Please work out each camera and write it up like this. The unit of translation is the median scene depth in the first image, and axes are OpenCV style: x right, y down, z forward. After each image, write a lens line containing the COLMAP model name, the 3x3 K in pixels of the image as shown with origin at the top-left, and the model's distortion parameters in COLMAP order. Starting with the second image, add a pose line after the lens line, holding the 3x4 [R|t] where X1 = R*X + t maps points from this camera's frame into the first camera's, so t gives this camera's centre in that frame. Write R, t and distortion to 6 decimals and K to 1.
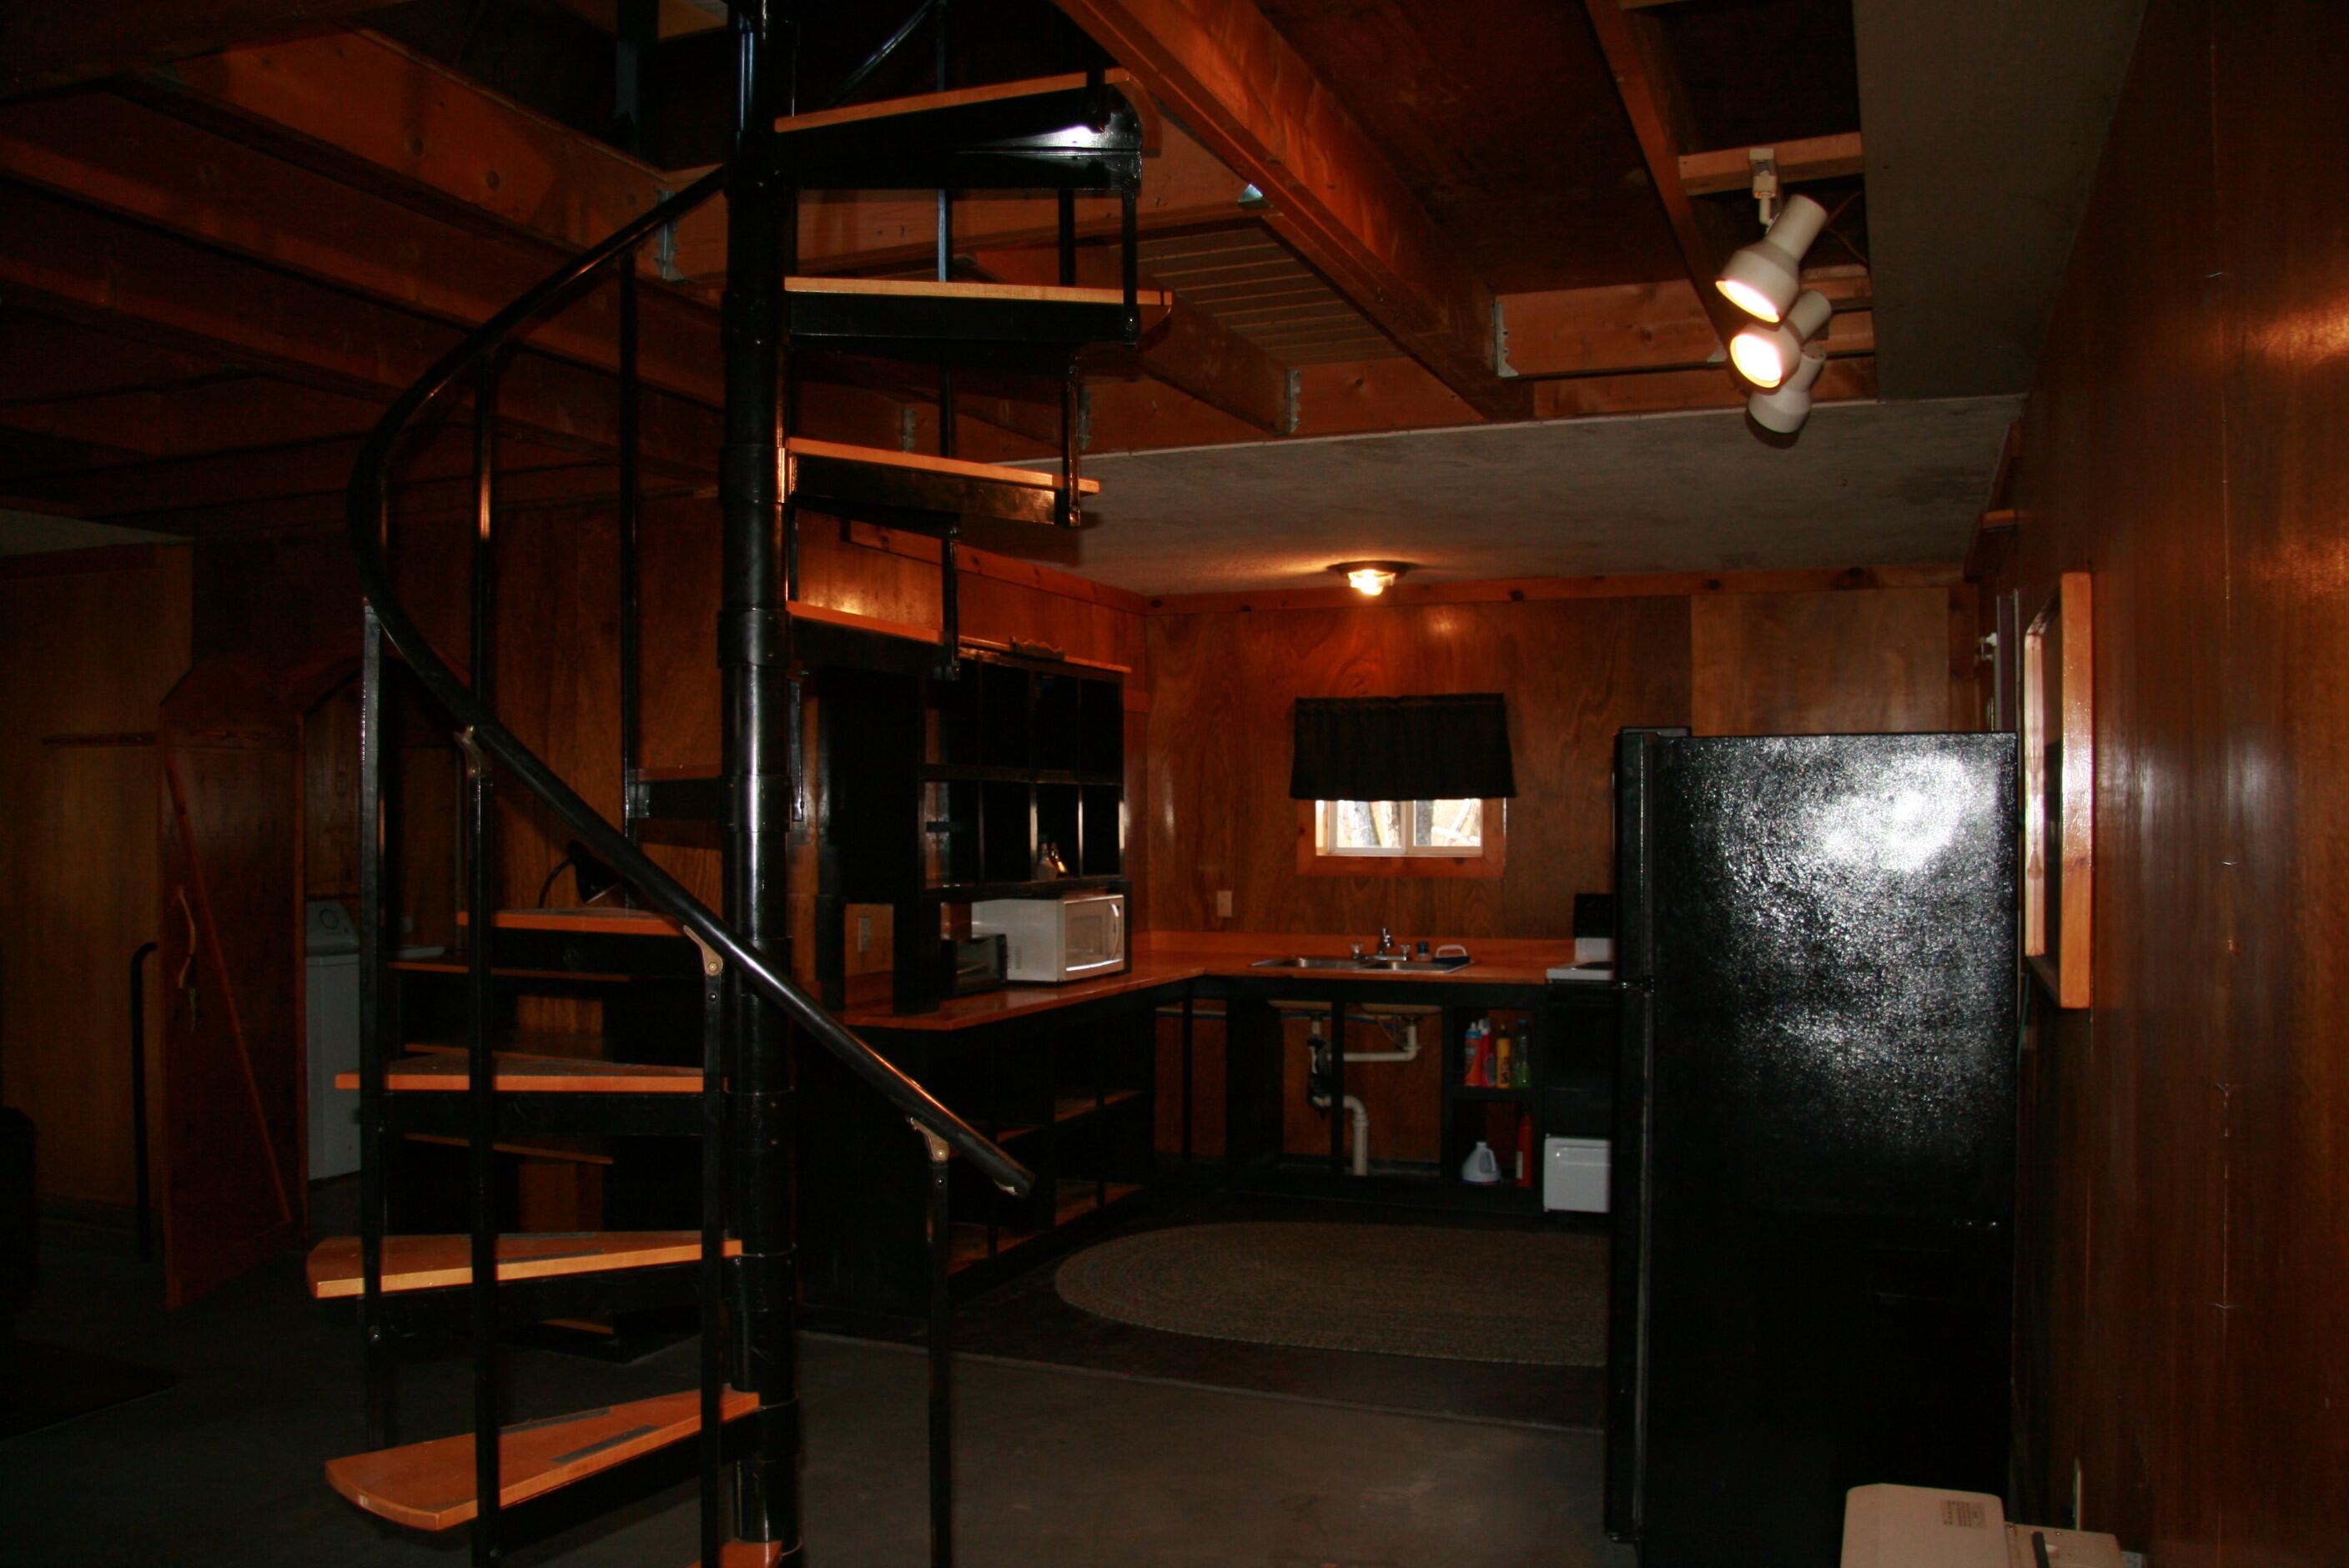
lens RADIAL K [[1853.6, 0, 1193.8], [0, 1853.6, 841.9], [0, 0, 1]] dist [-0.165398, 0.111525]
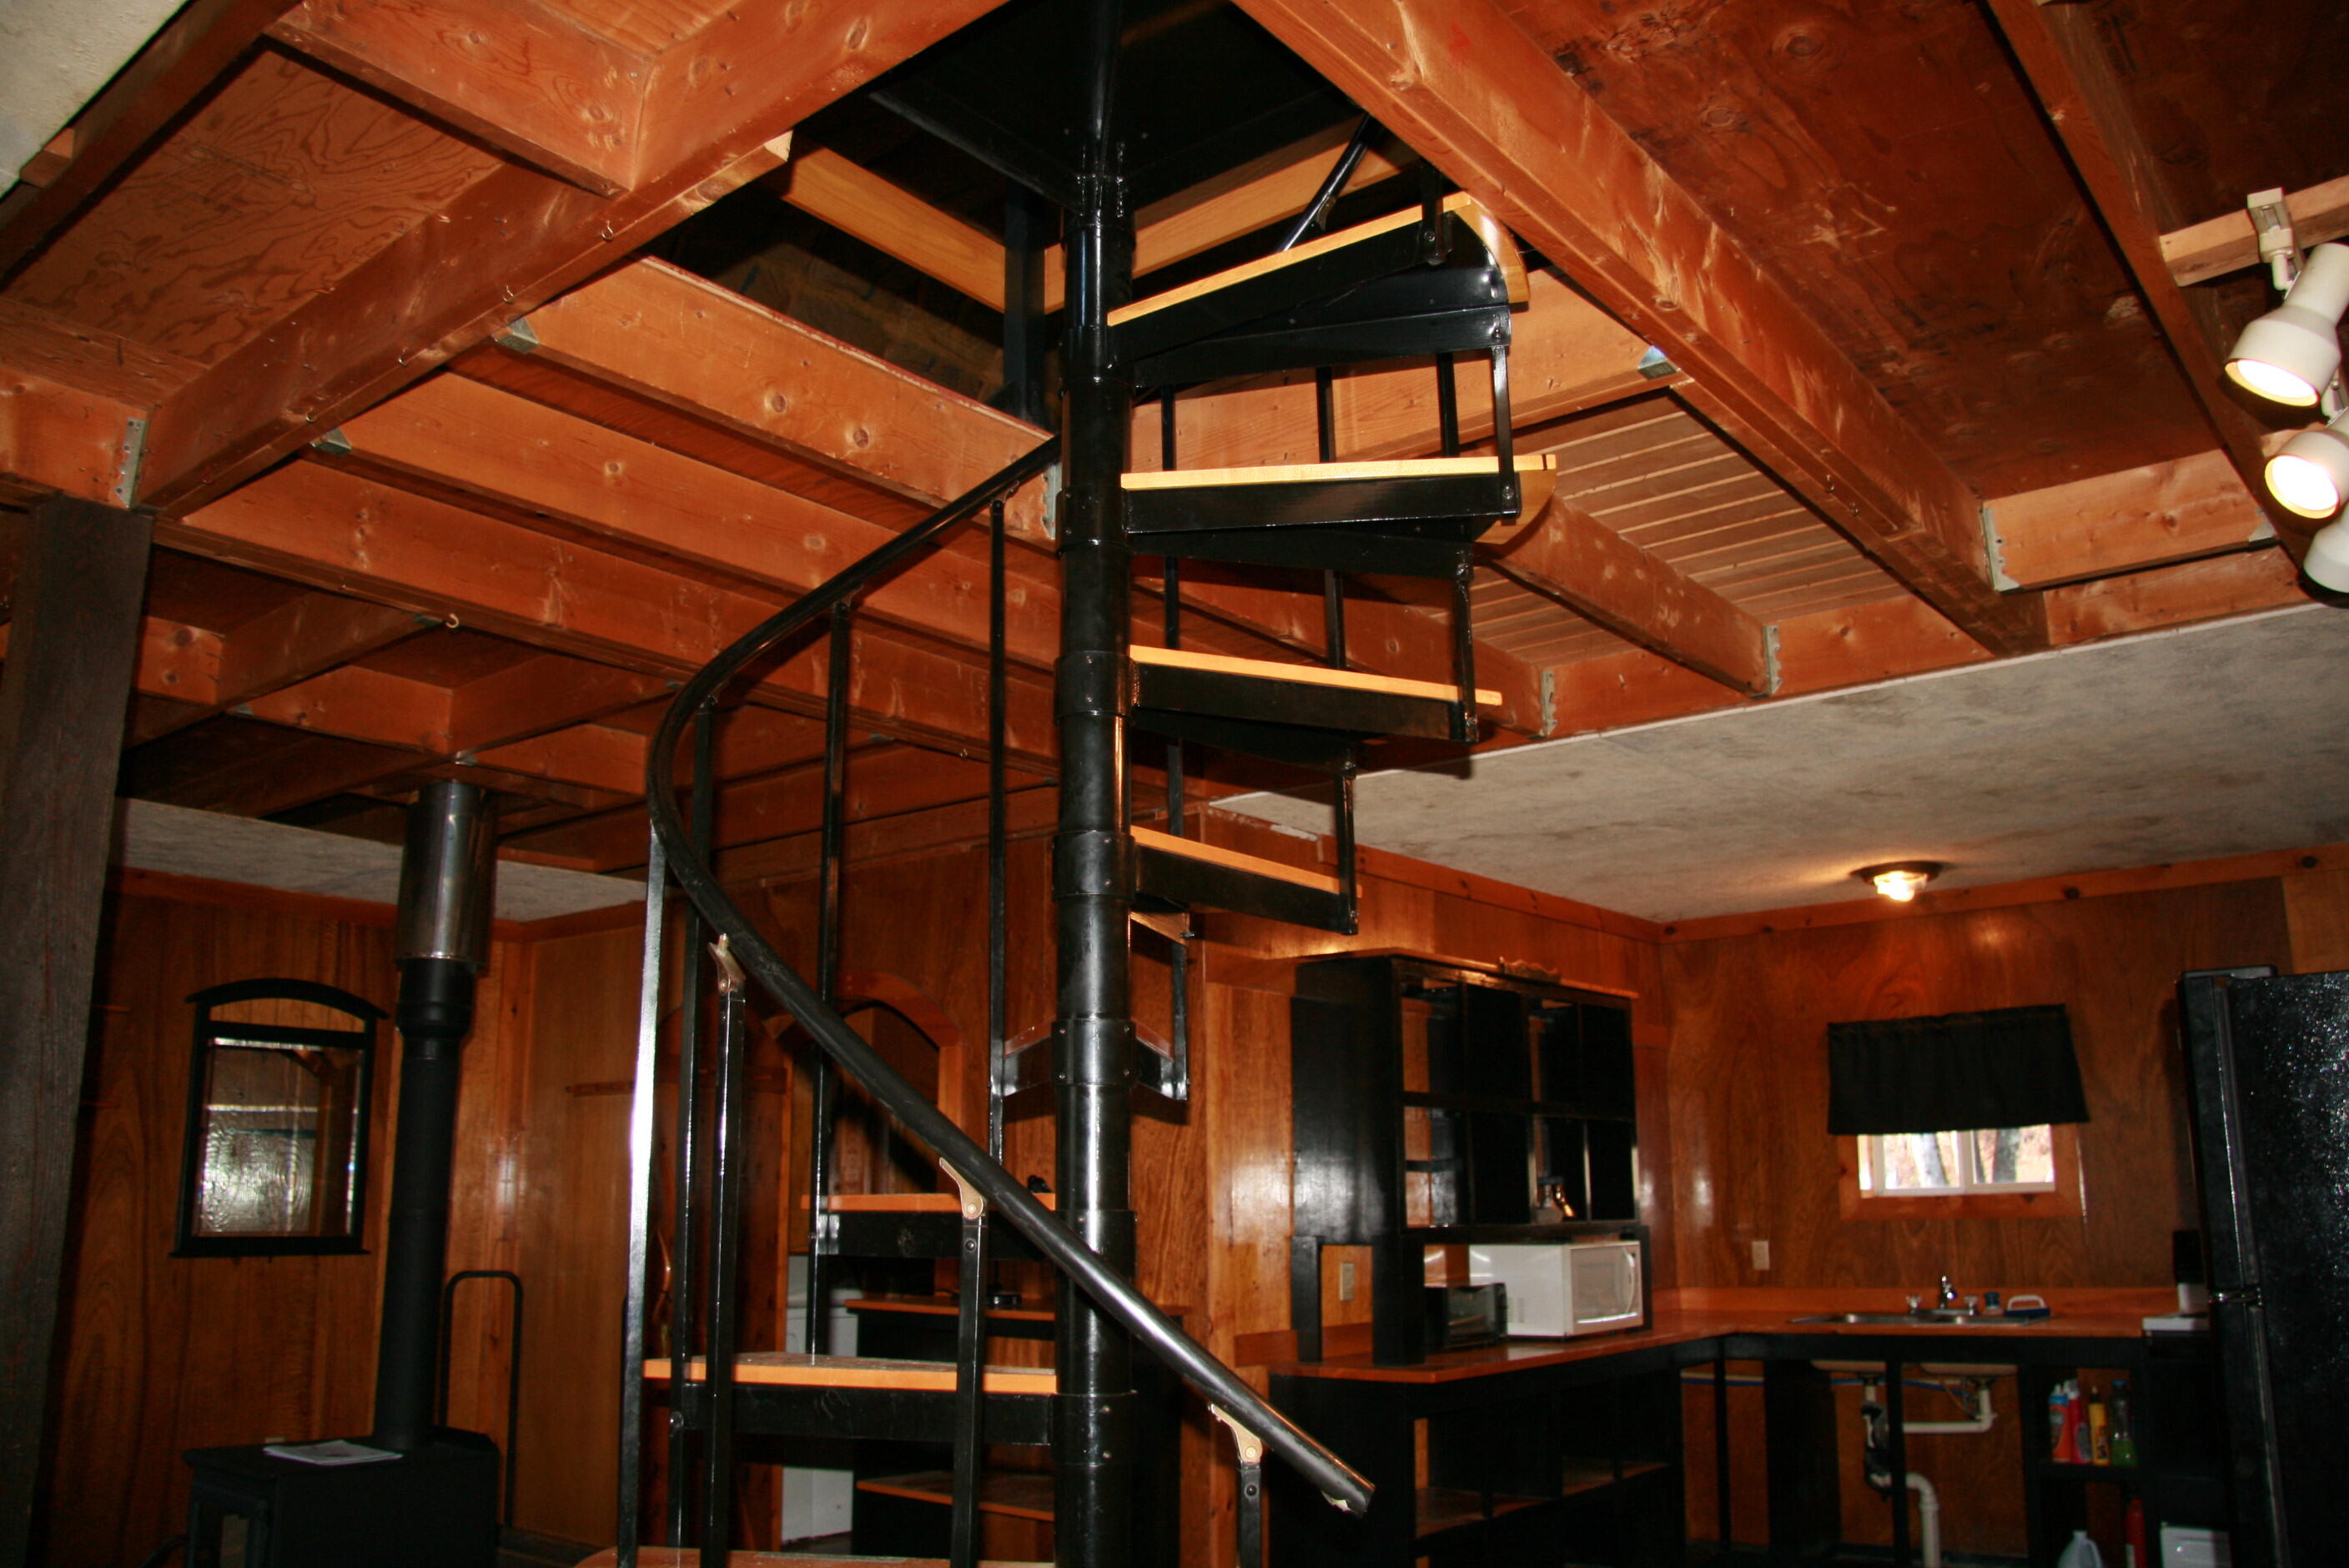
lens RADIAL K [[1853.6, 0, 1186.8], [0, 1853.6, 821.7], [0, 0, 1]] dist [-0.165398, 0.111525]
pose [[0.954665, -0.066556, -0.290147, 0.022861], [0.001706, 0.975893, -0.218245, 0.022334], [0.297678, 0.207856, 0.931764, 0.063462]]
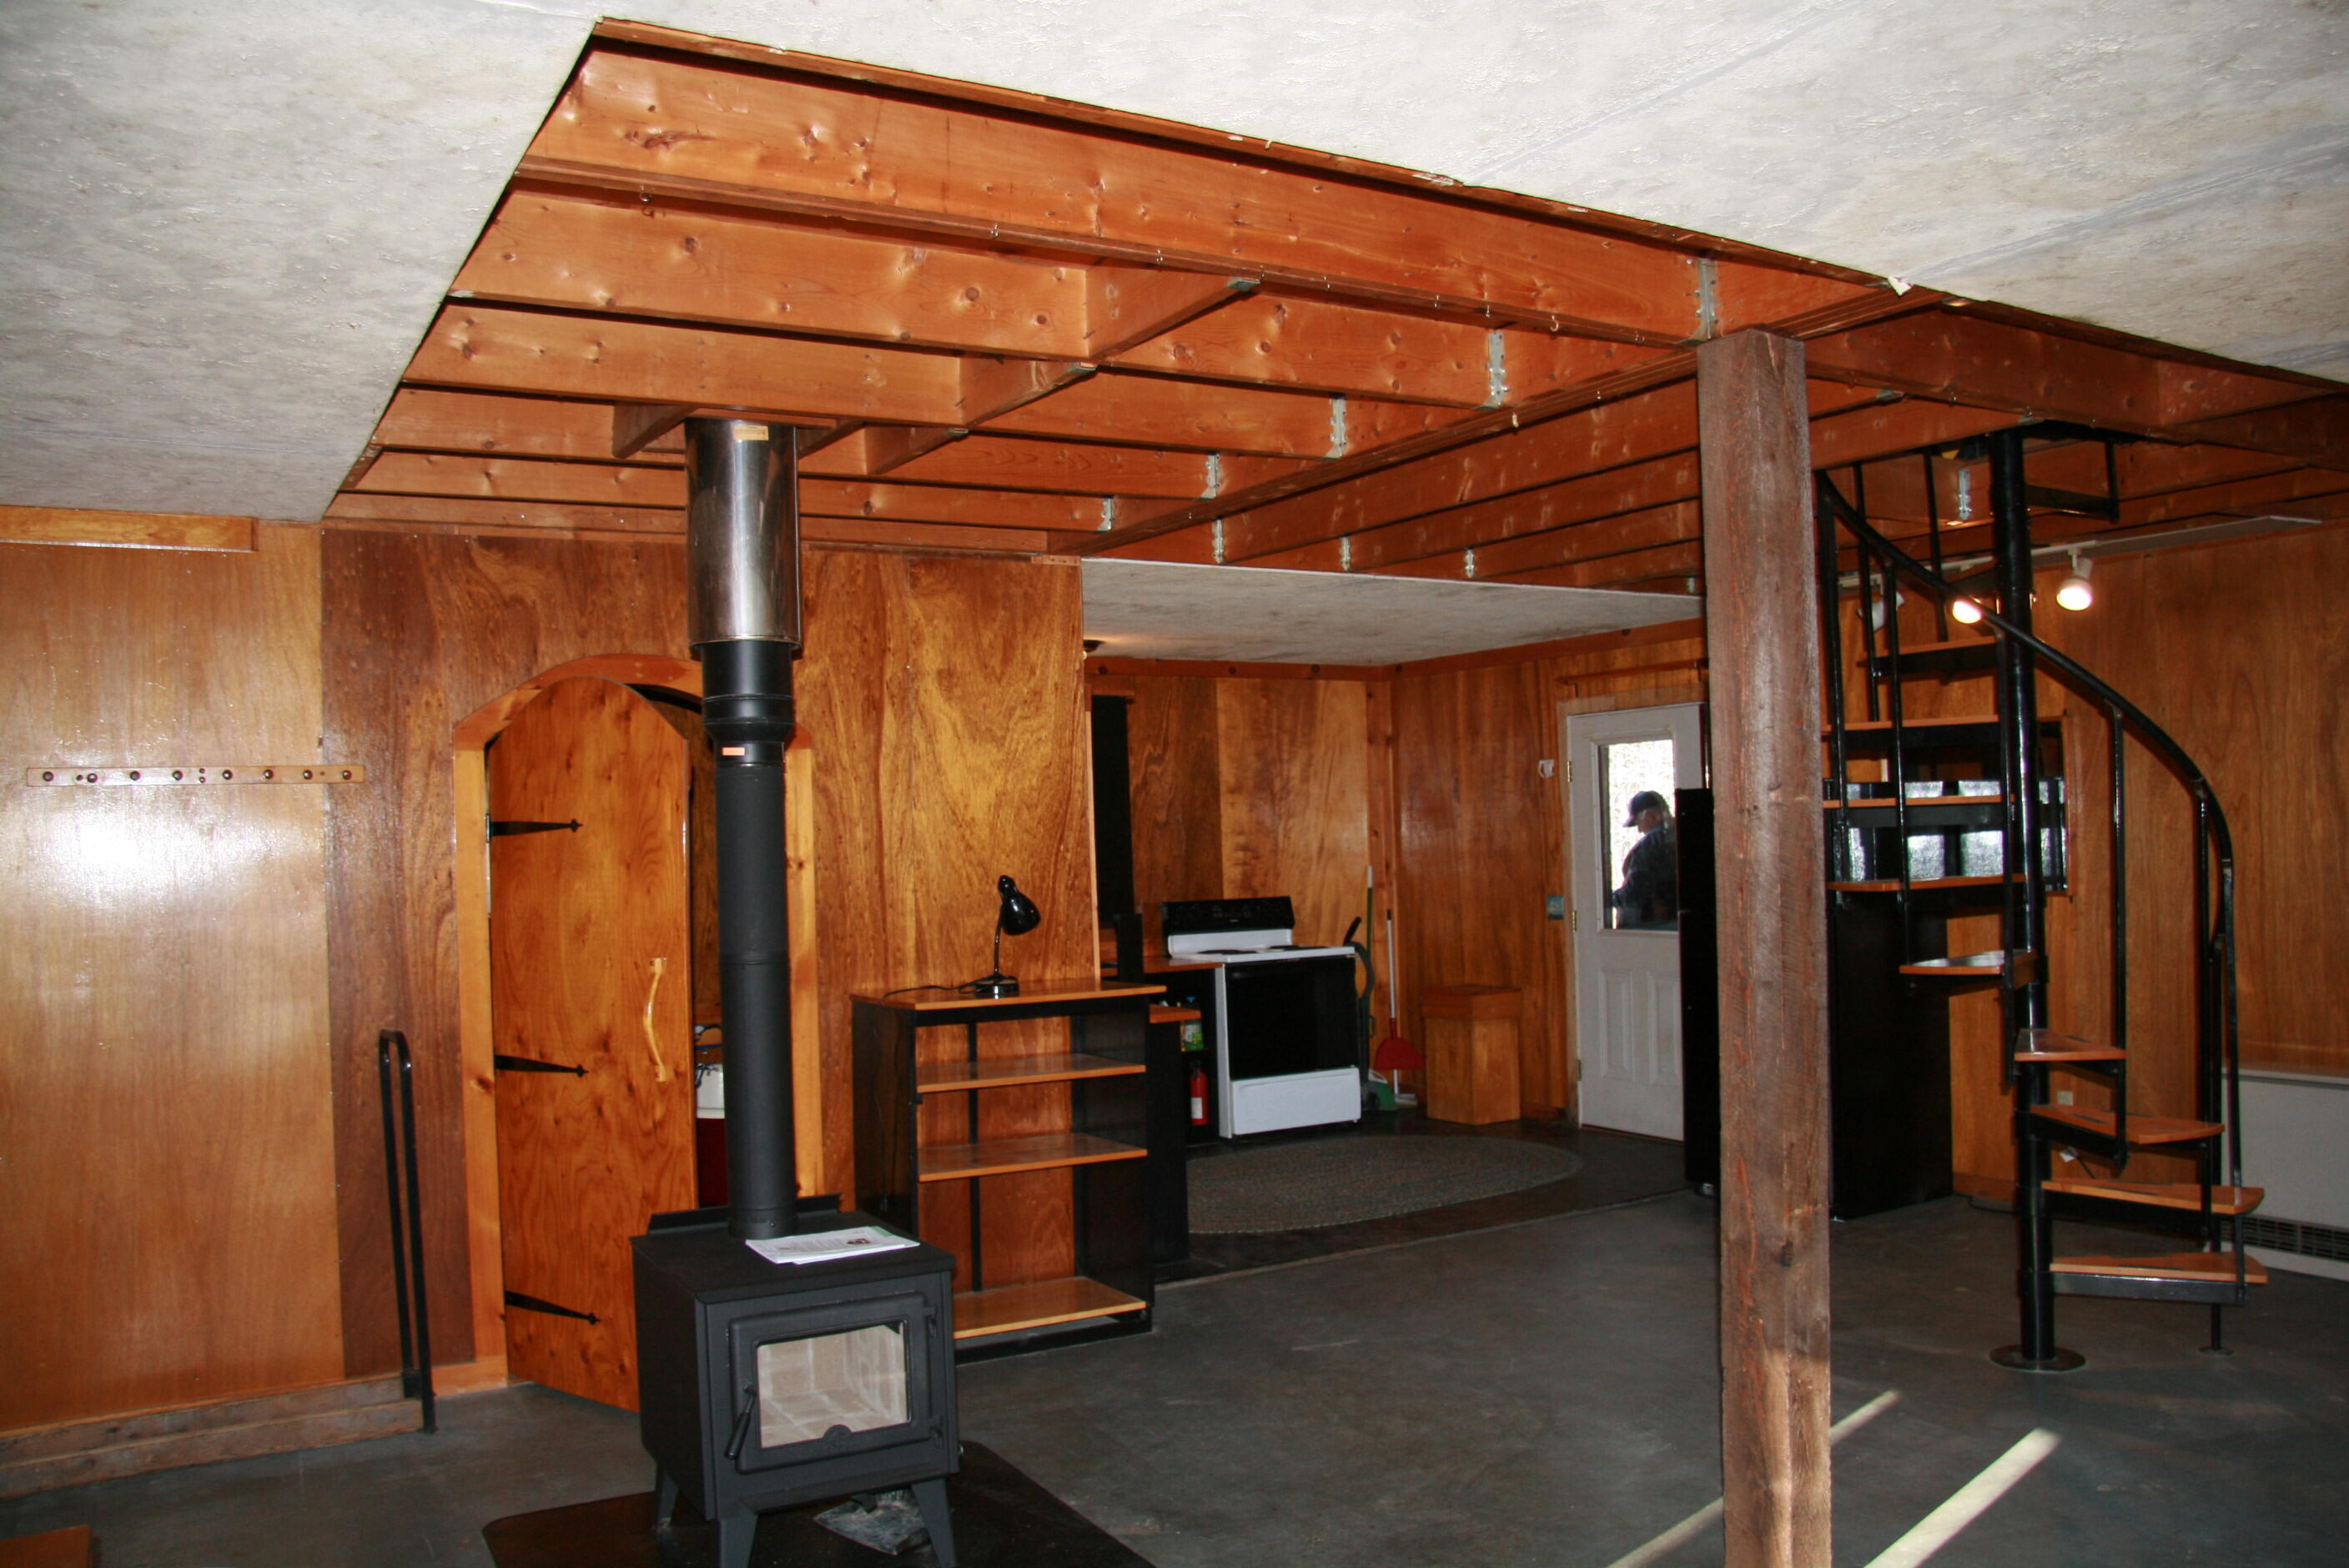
lens RADIAL K [[1853.6, 0, 1176.1], [0, 1853.6, 798.8], [0, 0, 1]] dist [-0.165398, 0.111525]
pose [[0.616655, 0.001307, 0.787232, -0.869704], [0.037506, 0.998814, -0.031038, -0.004180], [-0.786339, 0.048666, 0.615875, 0.192417]]
